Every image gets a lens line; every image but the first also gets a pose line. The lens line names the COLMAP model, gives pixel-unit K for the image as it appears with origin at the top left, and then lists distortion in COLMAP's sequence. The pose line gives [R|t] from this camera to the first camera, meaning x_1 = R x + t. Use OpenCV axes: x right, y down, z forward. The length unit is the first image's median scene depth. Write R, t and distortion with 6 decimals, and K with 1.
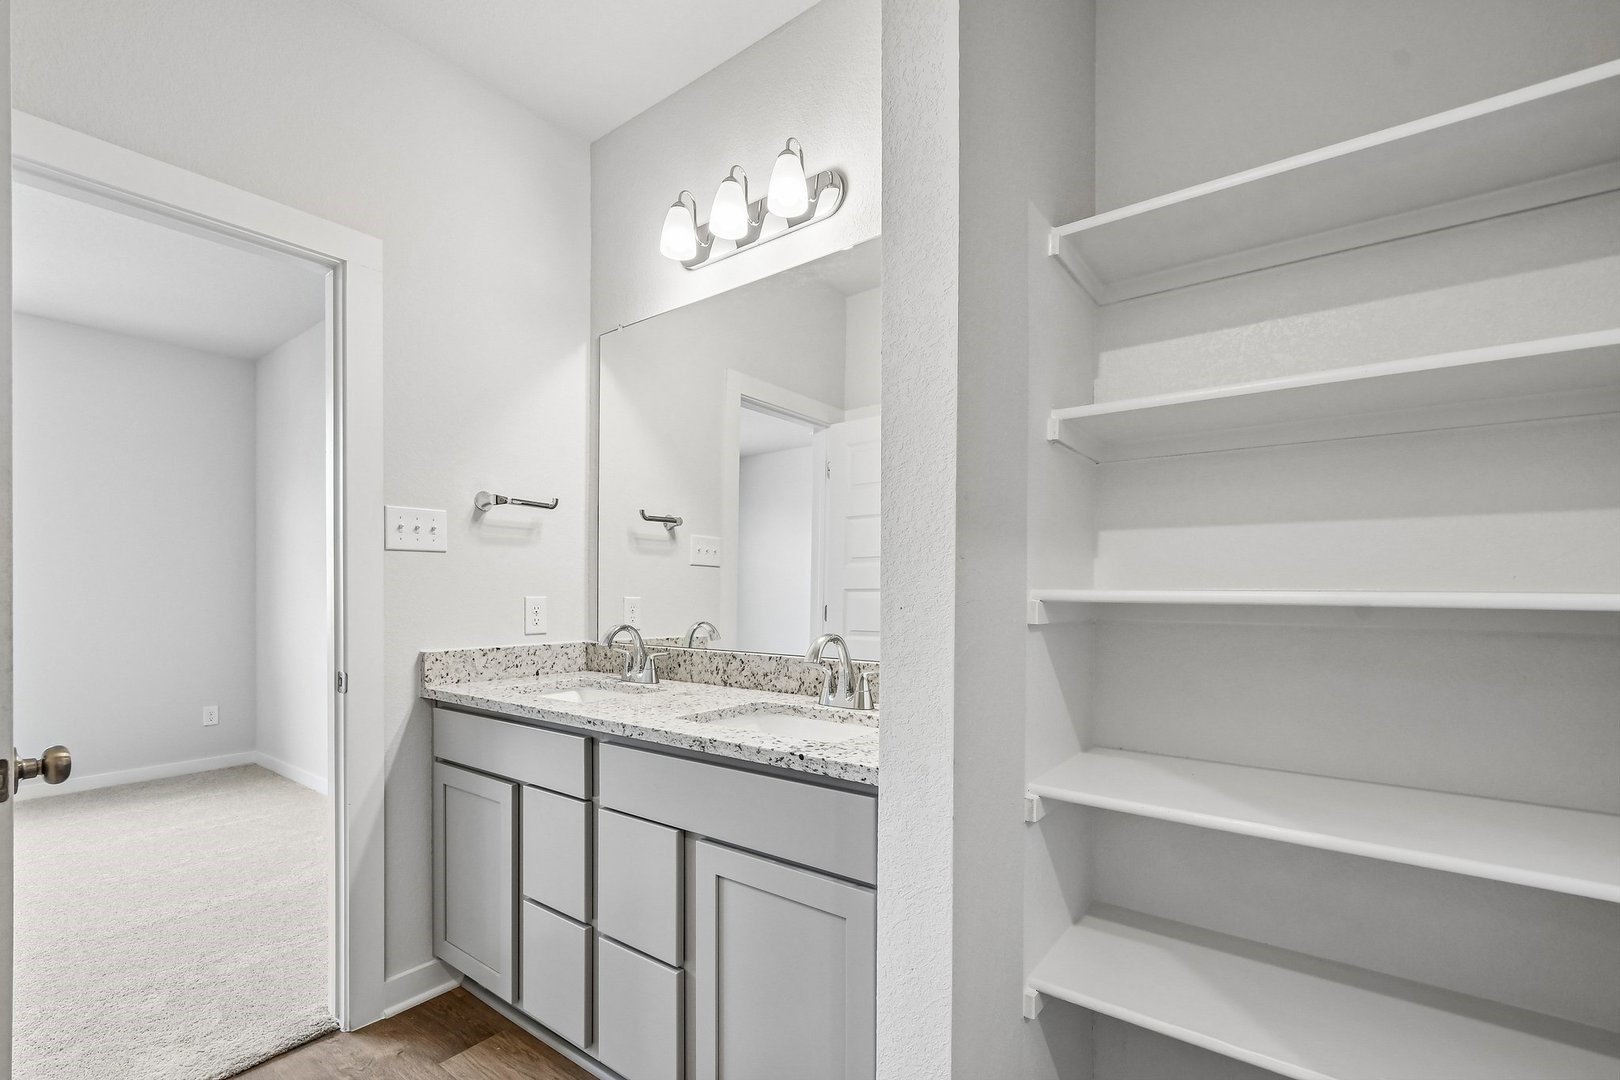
lens RADIAL K [[718.4, 0, 800.6], [0, 718.4, 590.6], [0, 0, 1]] dist [0.002883, -0.000257]
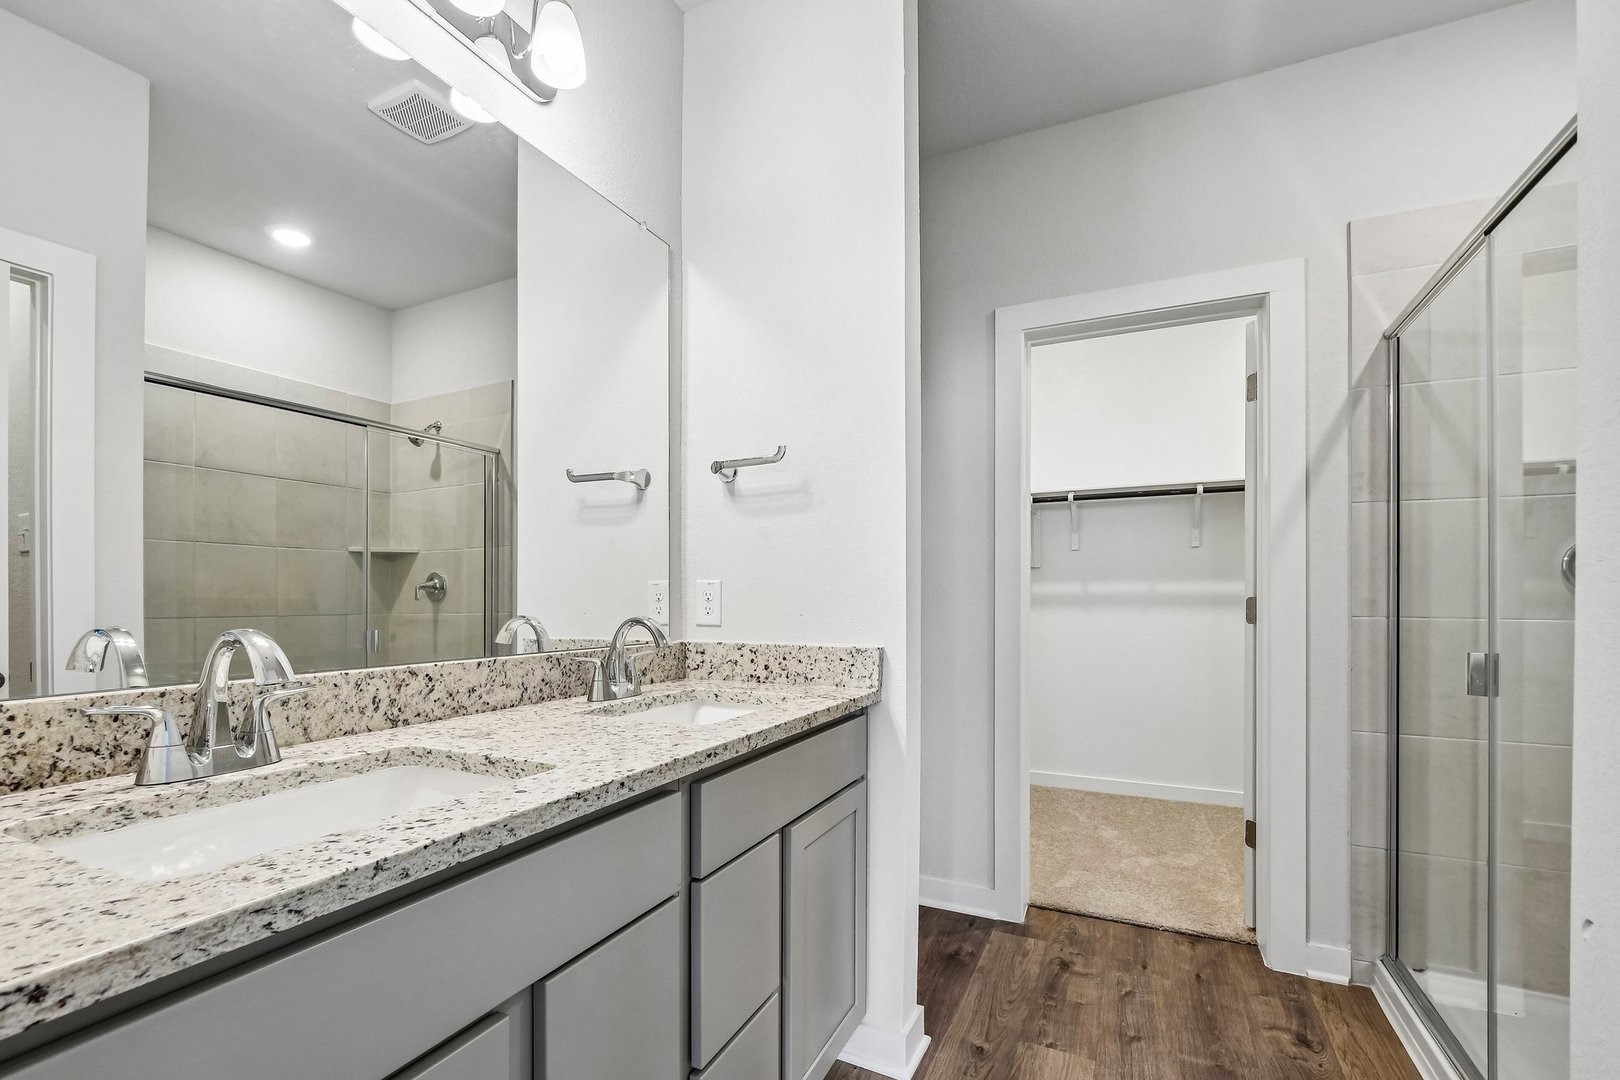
lens RADIAL K [[696.0, 0, 809.7], [0, 696.0, 597.6], [0, 0, 1]] dist [-0.000278, -0.004880]
pose [[-0.209260, -0.001543, 0.977859, -0.748906], [-0.005647, 0.999984, 0.000370, 0.029043], [-0.977844, -0.005445, -0.209265, 0.831528]]
